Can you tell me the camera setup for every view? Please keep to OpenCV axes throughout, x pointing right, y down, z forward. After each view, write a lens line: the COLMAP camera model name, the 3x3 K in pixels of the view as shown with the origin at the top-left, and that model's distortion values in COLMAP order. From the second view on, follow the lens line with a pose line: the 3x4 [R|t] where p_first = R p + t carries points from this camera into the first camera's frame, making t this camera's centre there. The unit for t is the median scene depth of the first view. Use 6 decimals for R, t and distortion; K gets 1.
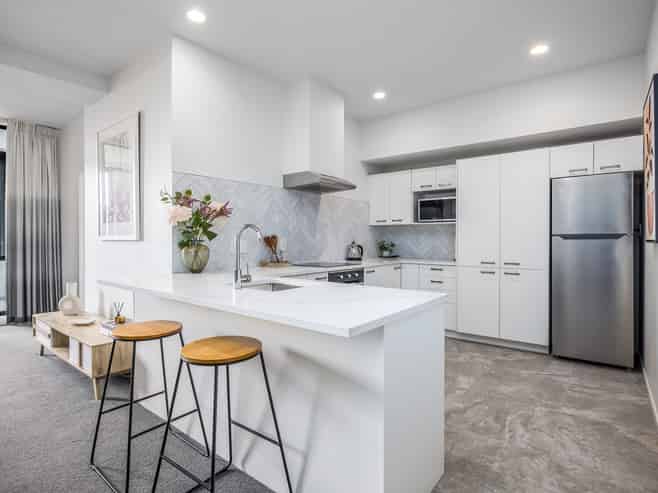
lens RADIAL K [[351.9, 0, 328.0], [0, 351.9, 244.8], [0, 0, 1]] dist [-0.004474, -0.000851]
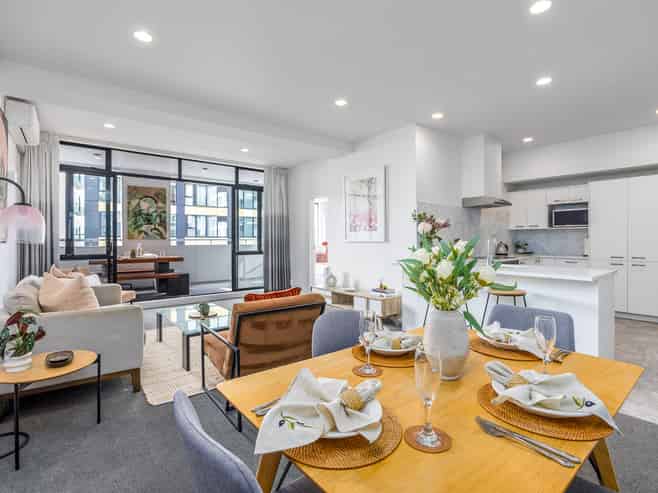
lens RADIAL K [[329.4, 0, 328.9], [0, 329.4, 240.7], [0, 0, 1]] dist [-0.007358, -0.000855]
pose [[0.975932, -0.003208, -0.218050, -0.322960], [0.001459, 0.999965, -0.008180, -0.003990], [0.218069, 0.007665, 0.975903, -0.434290]]
